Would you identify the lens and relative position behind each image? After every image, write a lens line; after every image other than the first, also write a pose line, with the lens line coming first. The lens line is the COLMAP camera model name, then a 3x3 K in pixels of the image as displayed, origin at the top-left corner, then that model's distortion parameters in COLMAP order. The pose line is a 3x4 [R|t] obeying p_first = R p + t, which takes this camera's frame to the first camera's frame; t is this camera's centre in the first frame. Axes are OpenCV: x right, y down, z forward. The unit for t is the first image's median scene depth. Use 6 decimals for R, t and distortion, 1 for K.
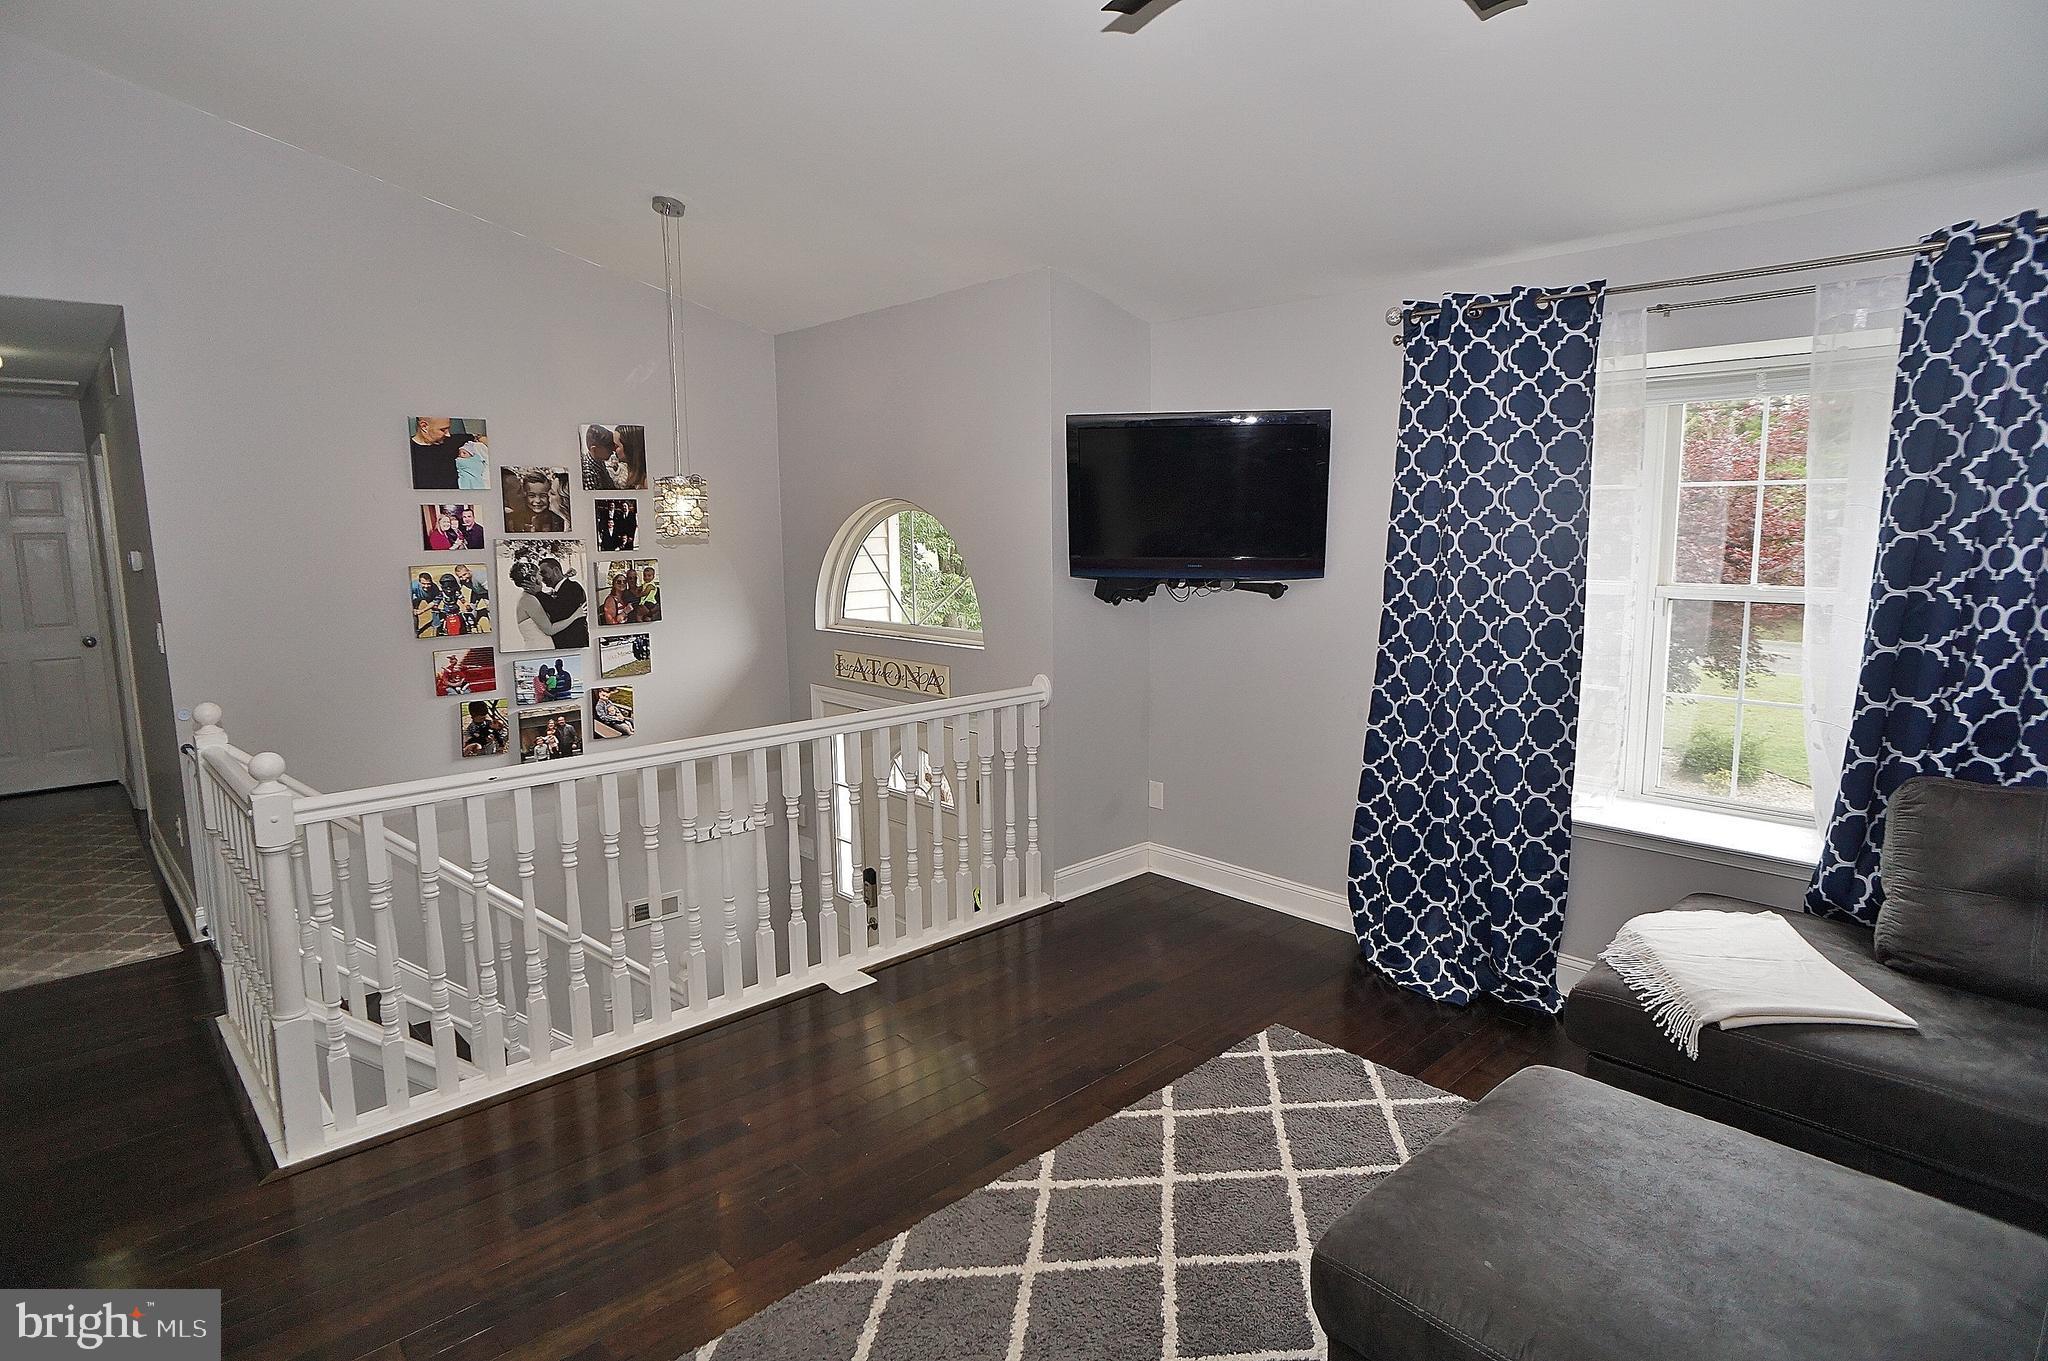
lens RADIAL K [[1083.2, 0, 1024.8], [0, 1083.2, 666.5], [0, 0, 1]] dist [-0.035971, 0.018086]
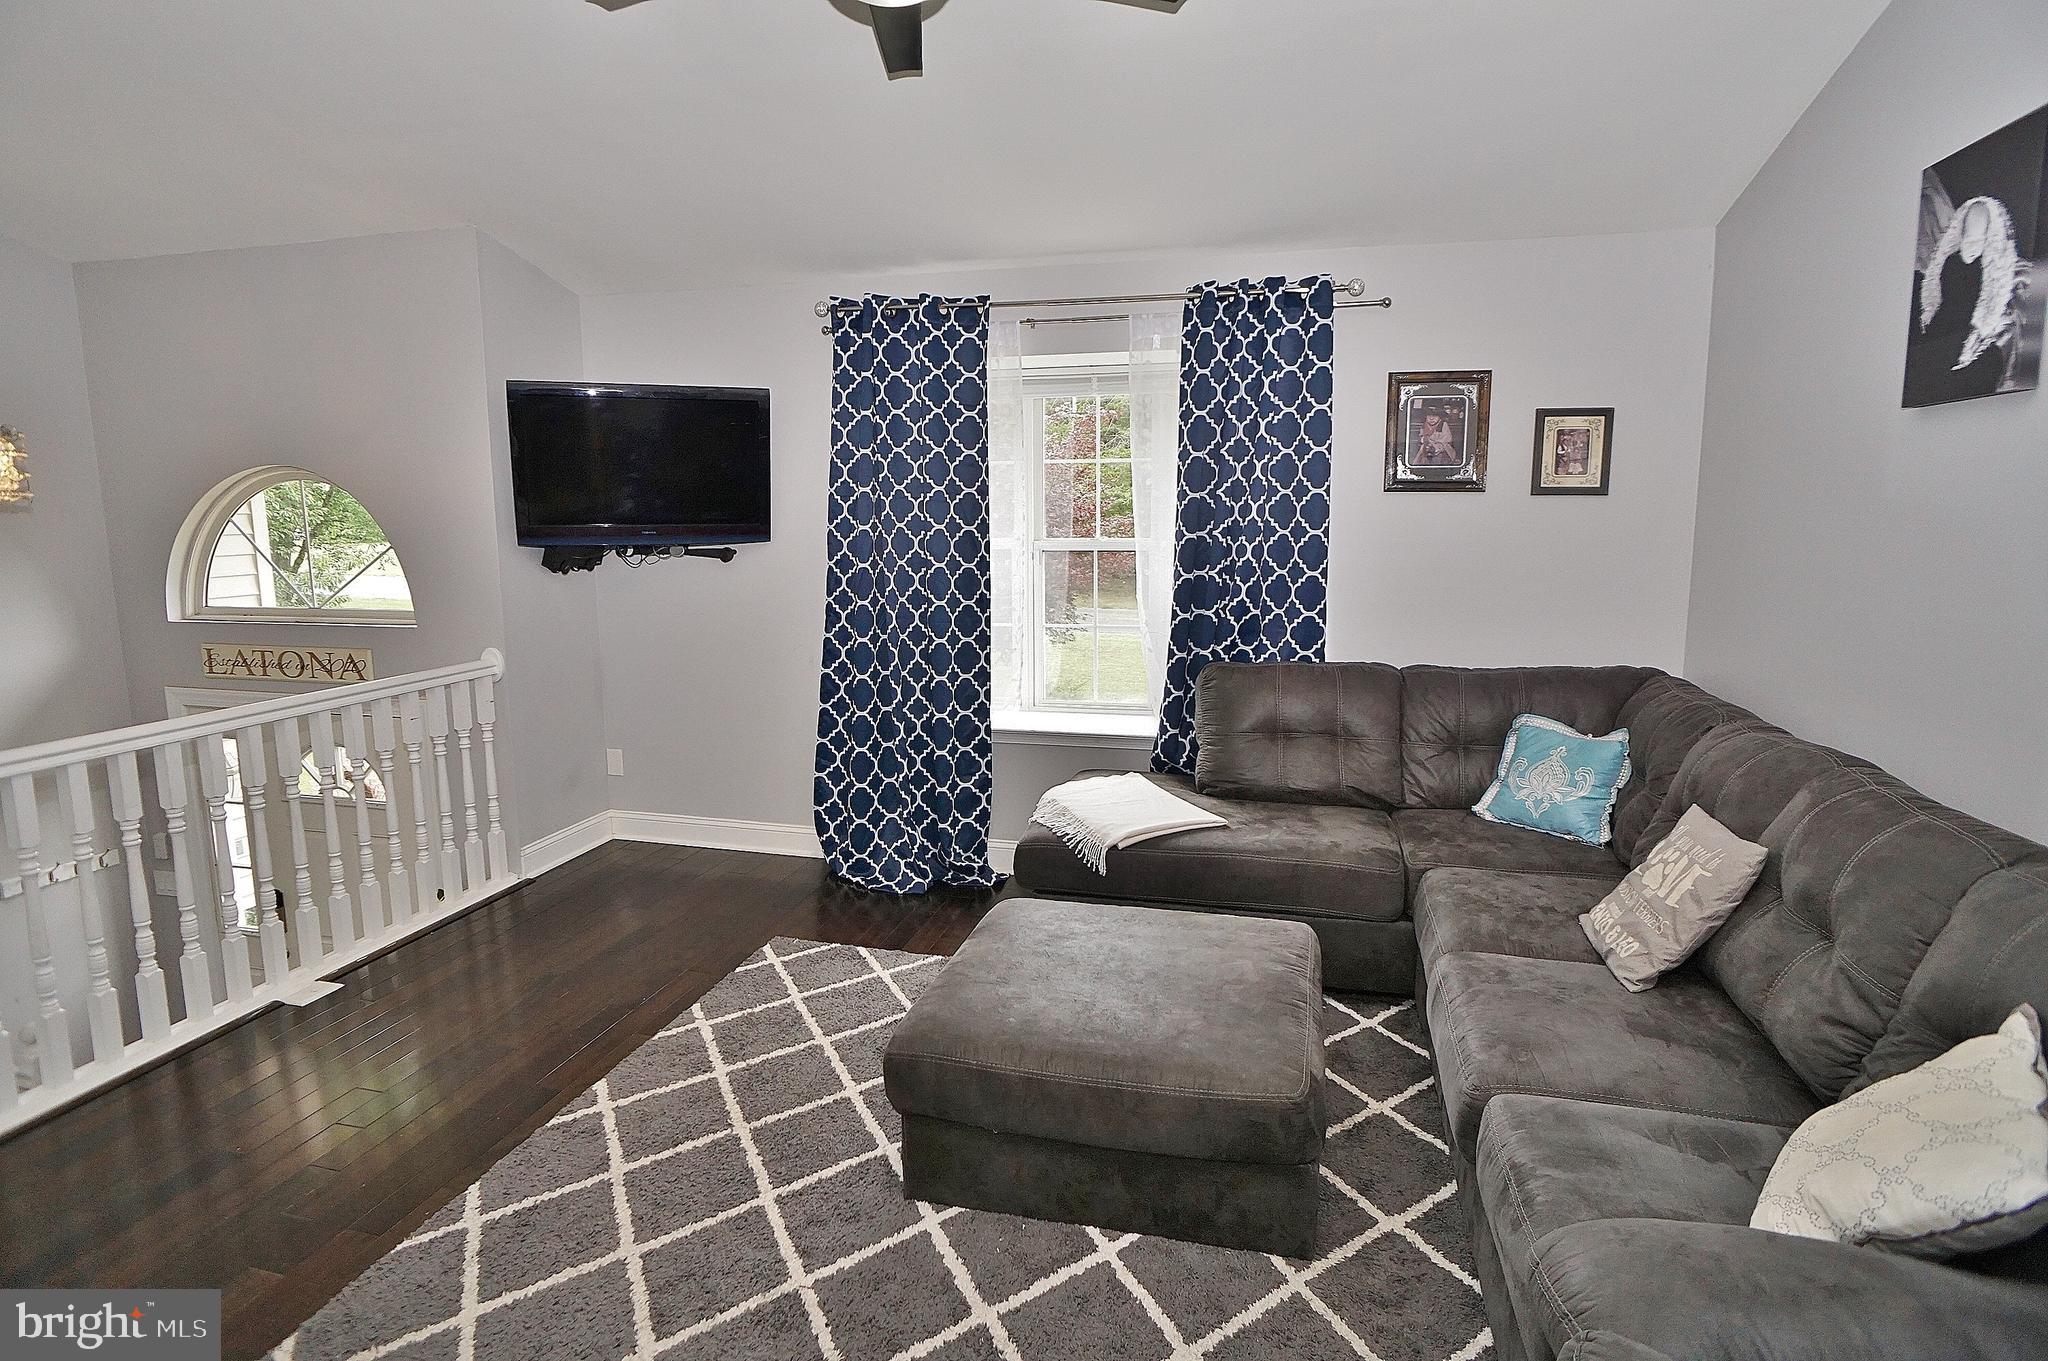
lens RADIAL K [[1083.2, 0, 1015.6], [0, 1083.2, 661.0], [0, 0, 1]] dist [-0.035971, 0.018086]
pose [[0.846830, -0.070970, 0.527108, -0.119937], [0.069343, 0.997331, 0.022878, 0.037501], [-0.527324, 0.017178, 0.849490, -0.080052]]
